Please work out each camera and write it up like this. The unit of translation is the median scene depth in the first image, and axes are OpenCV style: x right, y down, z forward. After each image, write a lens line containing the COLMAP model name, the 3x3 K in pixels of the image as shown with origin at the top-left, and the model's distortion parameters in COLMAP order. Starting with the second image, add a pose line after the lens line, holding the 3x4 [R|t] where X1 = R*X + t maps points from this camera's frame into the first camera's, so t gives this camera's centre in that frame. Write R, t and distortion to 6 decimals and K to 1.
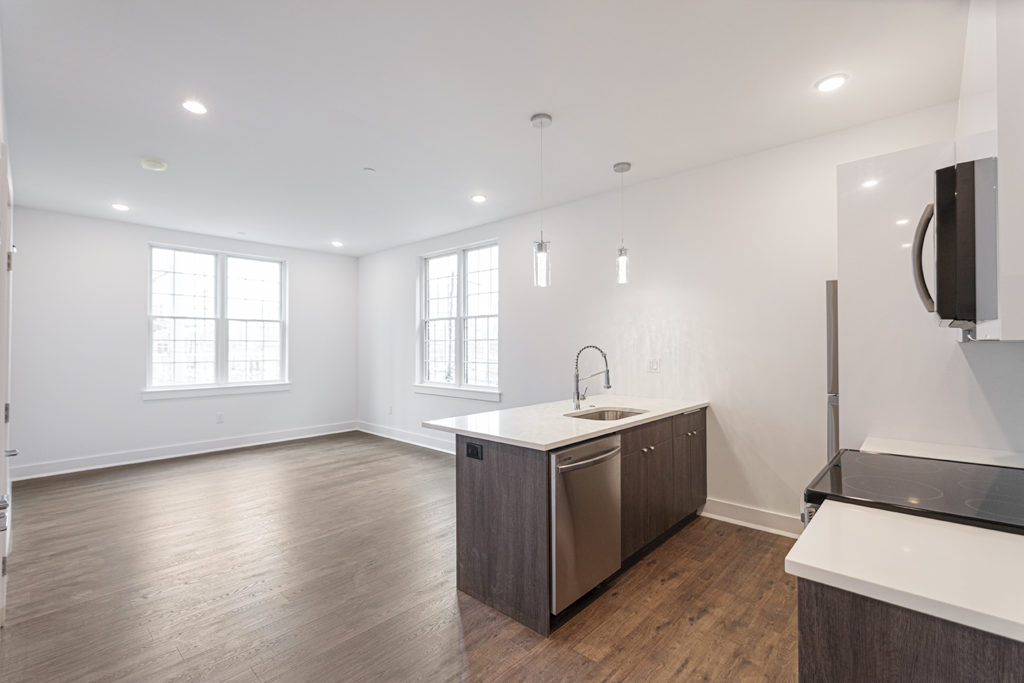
lens RADIAL K [[458.1, 0, 503.1], [0, 458.1, 338.8], [0, 0, 1]] dist [-0.003387, -0.000123]
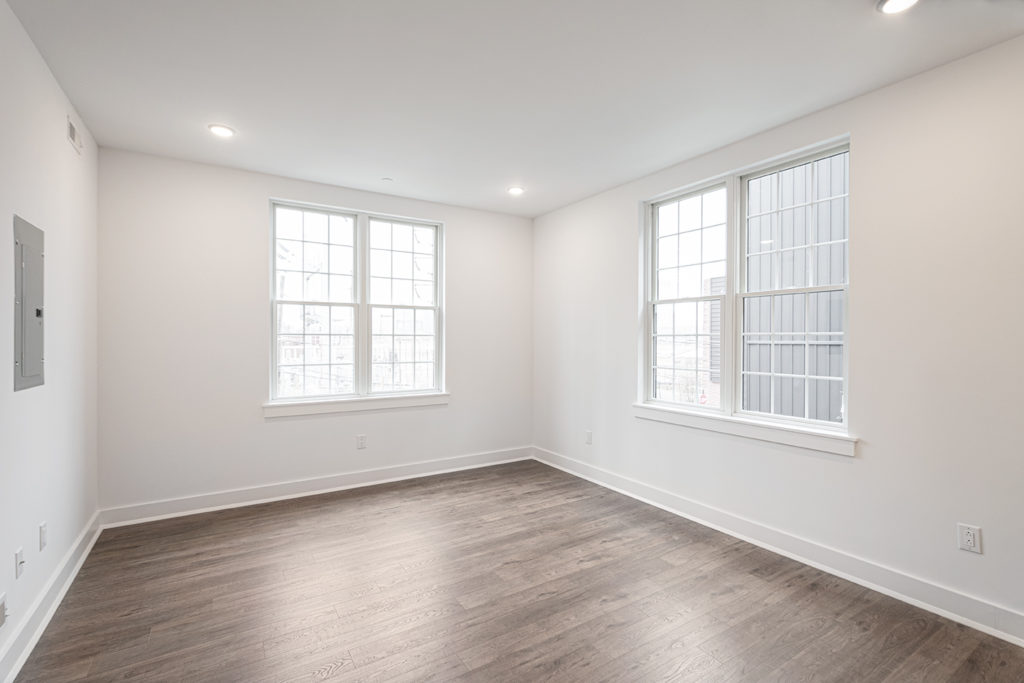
lens RADIAL K [[461.5, 0, 513.1], [0, 461.5, 343.2], [0, 0, 1]] dist [0.010481, -0.000313]
pose [[0.970839, 0.005603, -0.239668, -0.358544], [-0.000521, 0.999774, 0.021263, 0.002588], [0.239733, -0.020518, 0.970622, 0.595046]]
